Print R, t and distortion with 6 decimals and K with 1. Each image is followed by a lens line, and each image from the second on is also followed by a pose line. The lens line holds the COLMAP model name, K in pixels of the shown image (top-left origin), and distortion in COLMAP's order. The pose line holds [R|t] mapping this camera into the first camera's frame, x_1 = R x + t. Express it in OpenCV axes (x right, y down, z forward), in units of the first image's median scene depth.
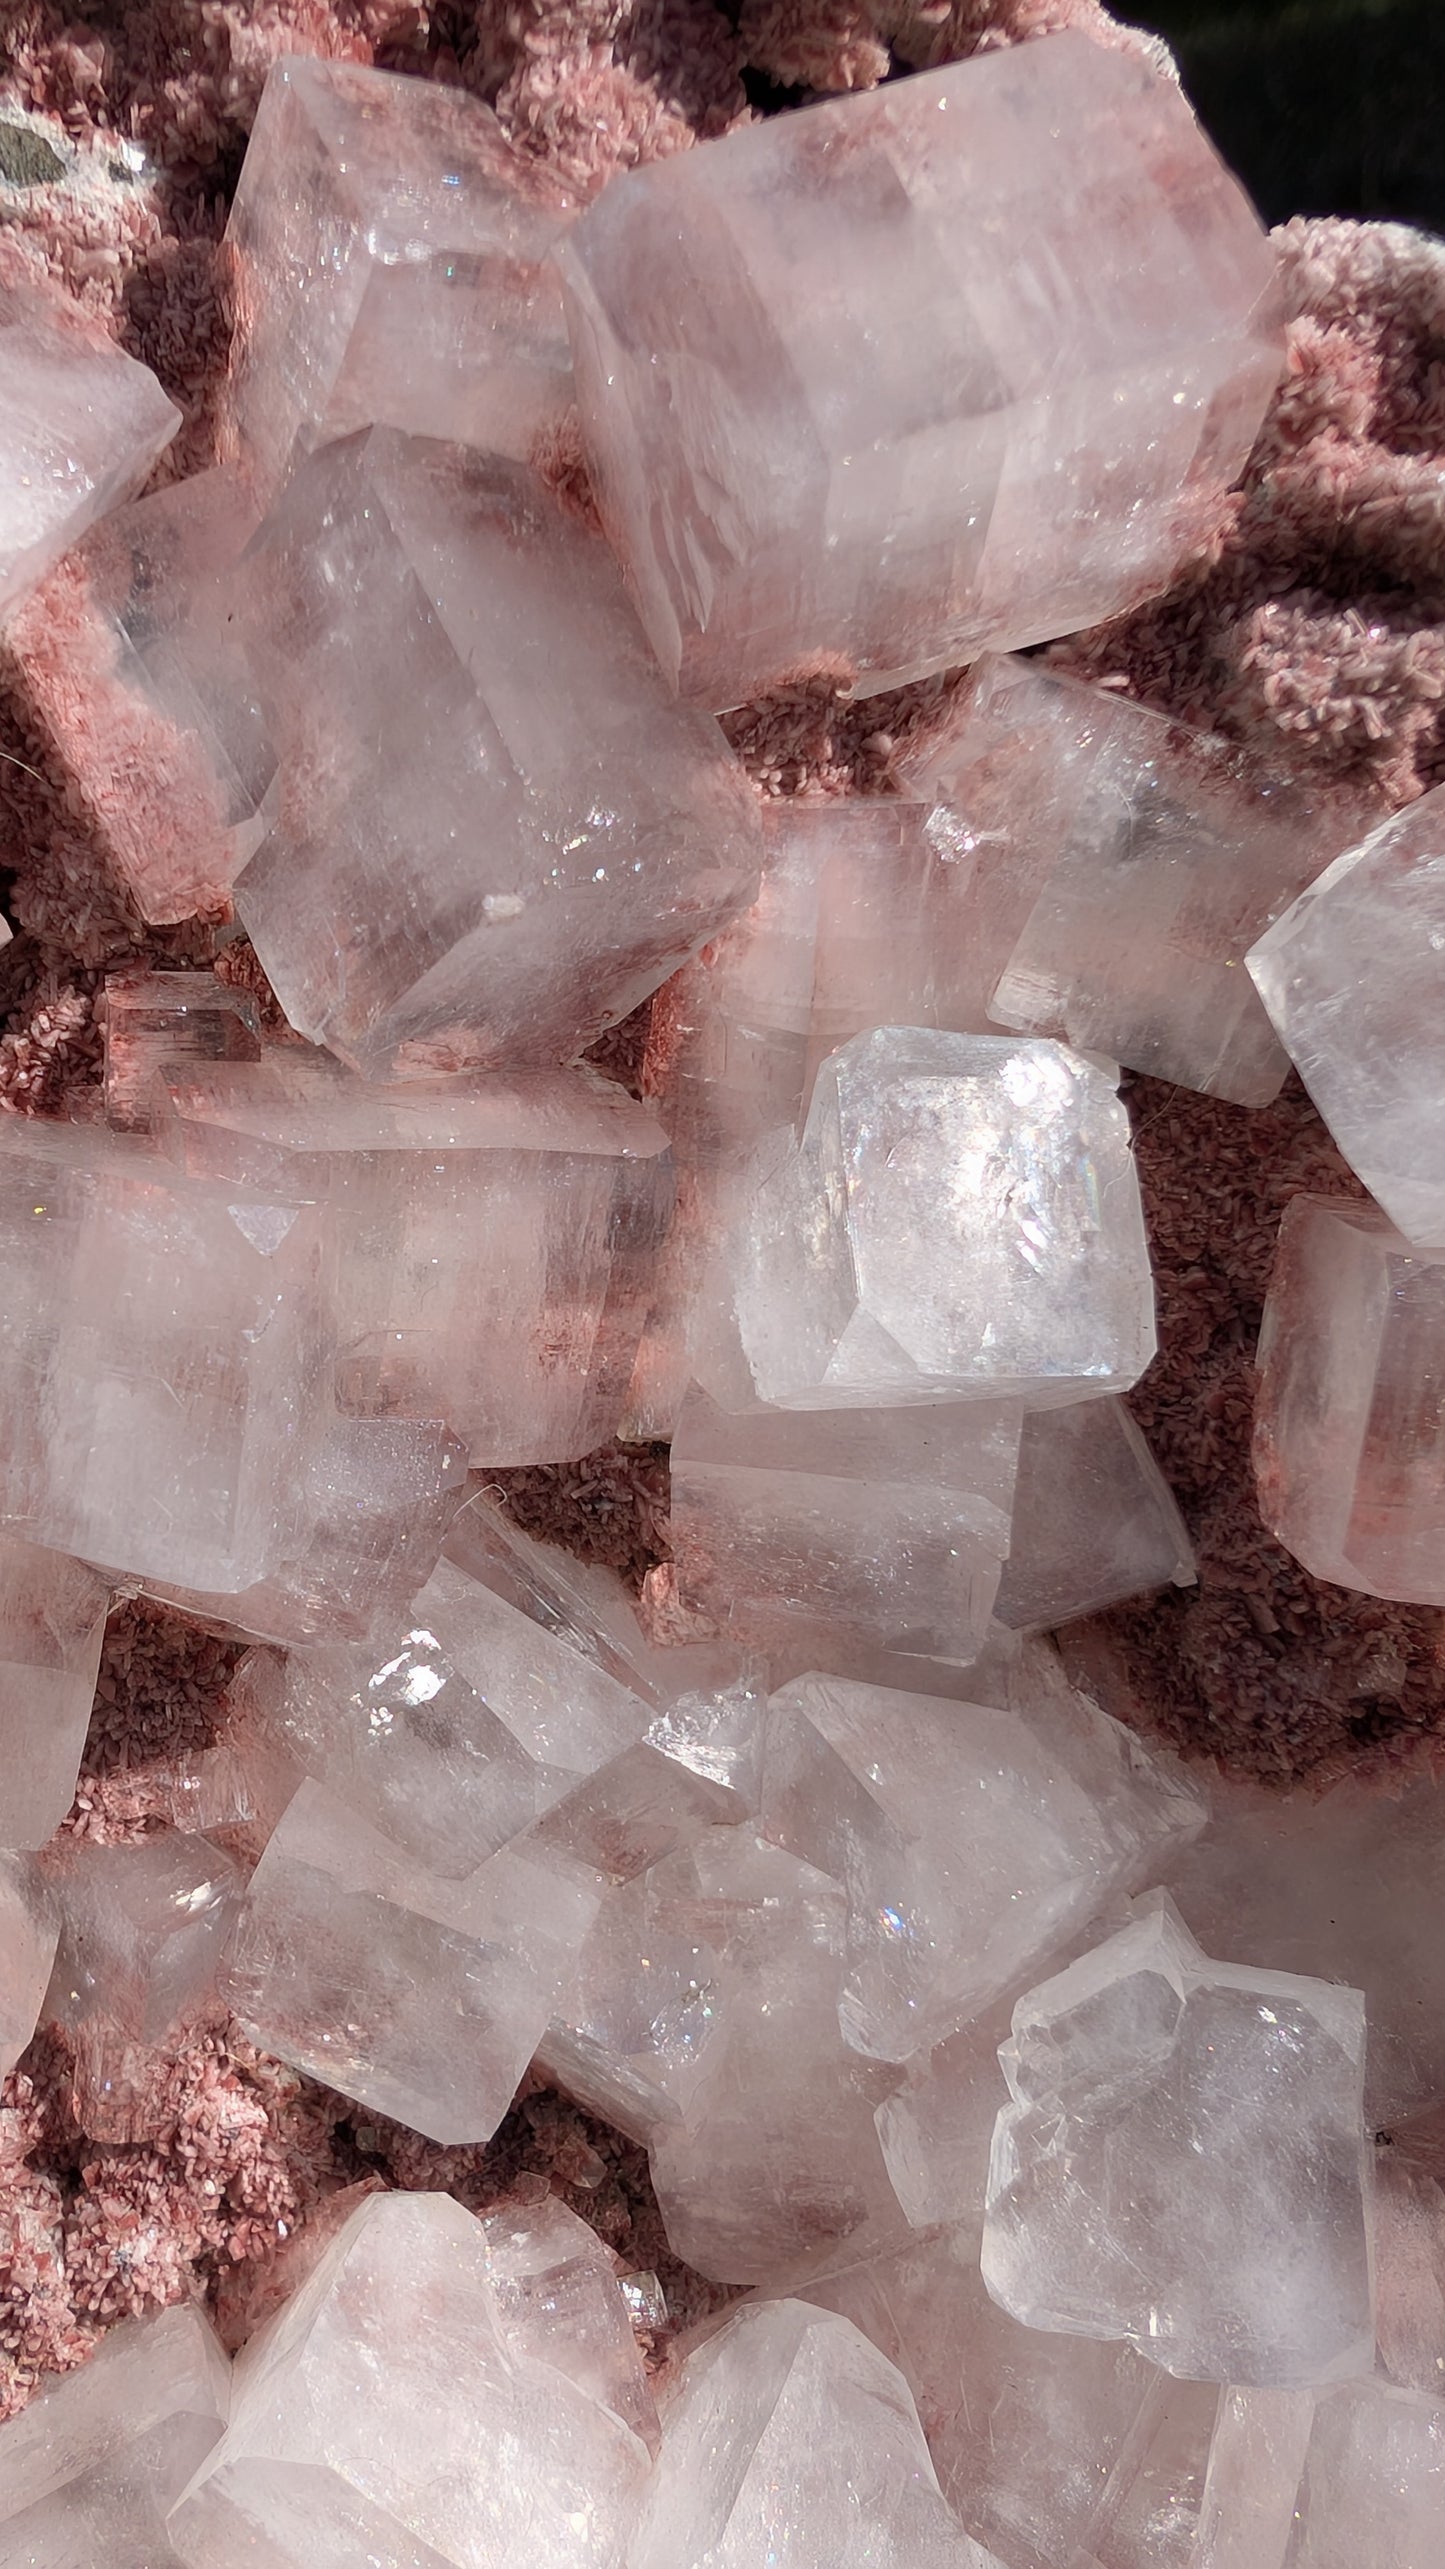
lens RADIAL K [[2163.7, 0, 578.0], [0, 2163.7, 1371.4], [0, 0, 1]] dist [-0.001282, 0.018716]
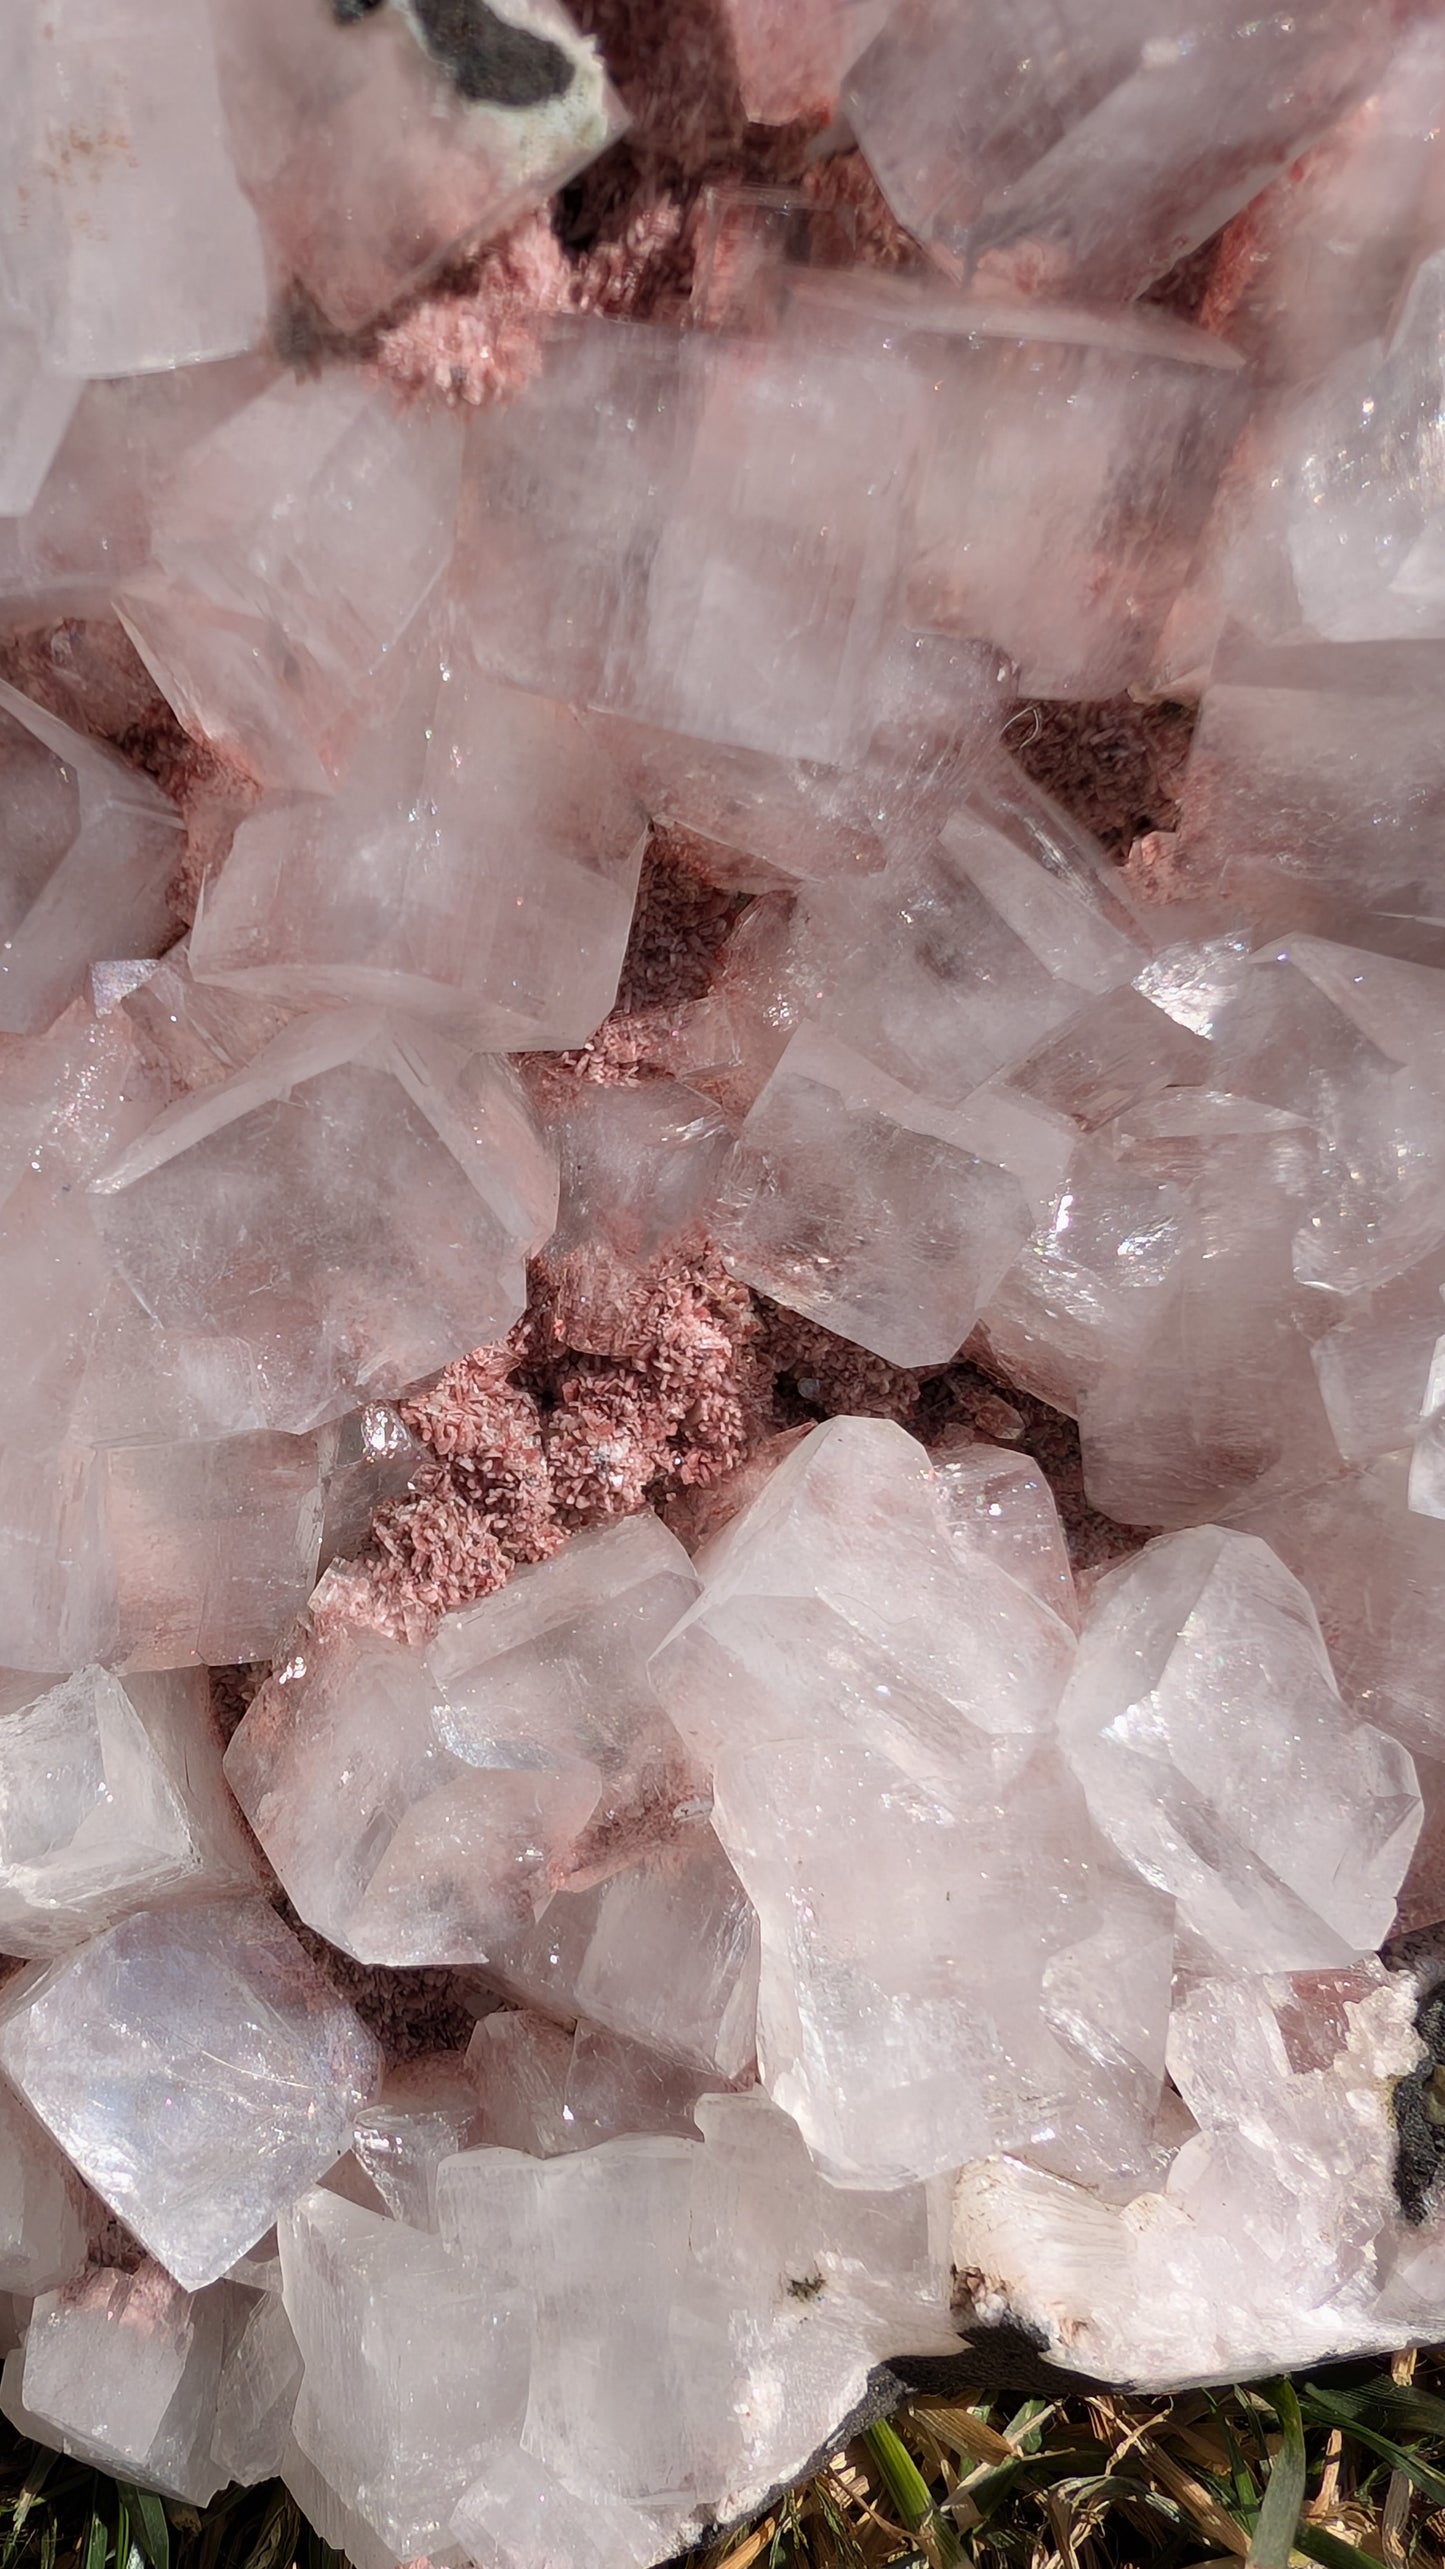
lens RADIAL K [[2163.7, 0, 574.0], [0, 2163.7, 1368.7], [0, 0, 1]] dist [-0.001282, 0.018716]
pose [[0.997334, 0.055721, -0.047125, -0.185796], [-0.048498, 0.988602, 0.142528, 0.219324], [0.054530, -0.139863, 0.988668, -0.105052]]
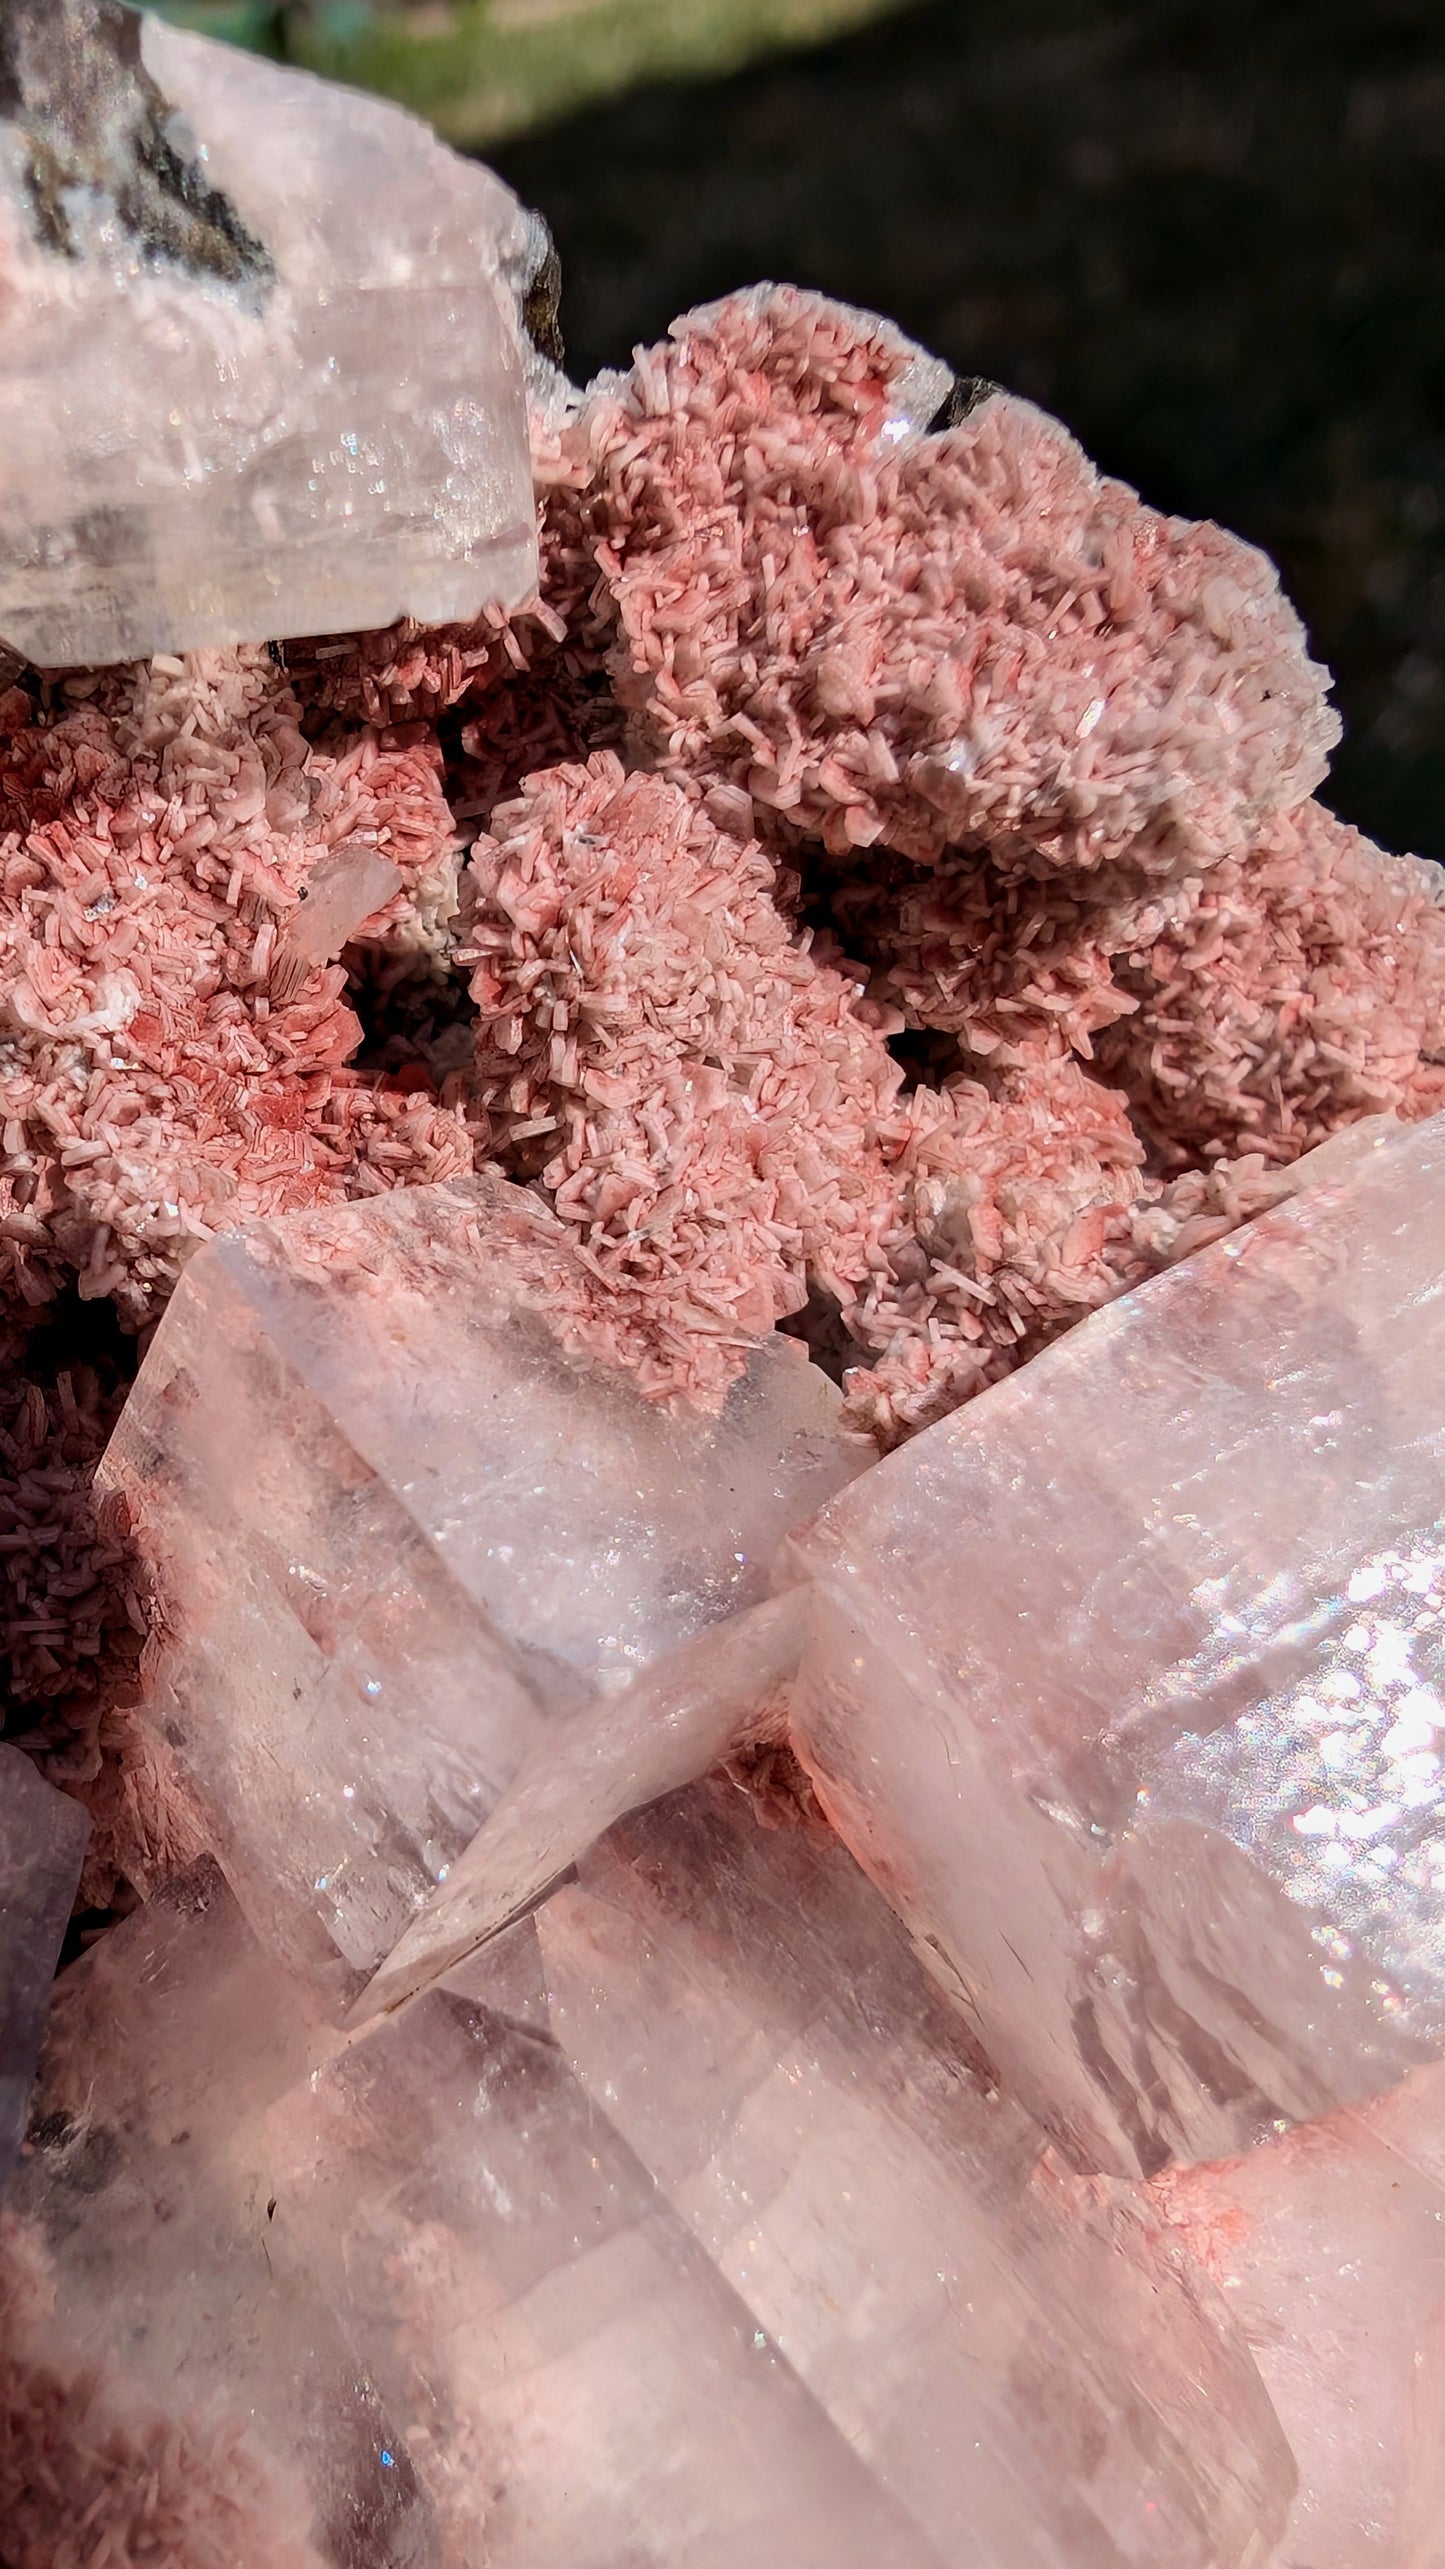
lens RADIAL K [[2163.7, 0, 567.8], [0, 2163.7, 1276.9], [0, 0, 1]] dist [-0.001282, 0.018716]
pose [[0.959349, -0.183861, 0.214116, -0.146899], [0.191704, 0.981318, -0.016275, -0.501551], [-0.207123, 0.056660, 0.976673, 0.403817]]
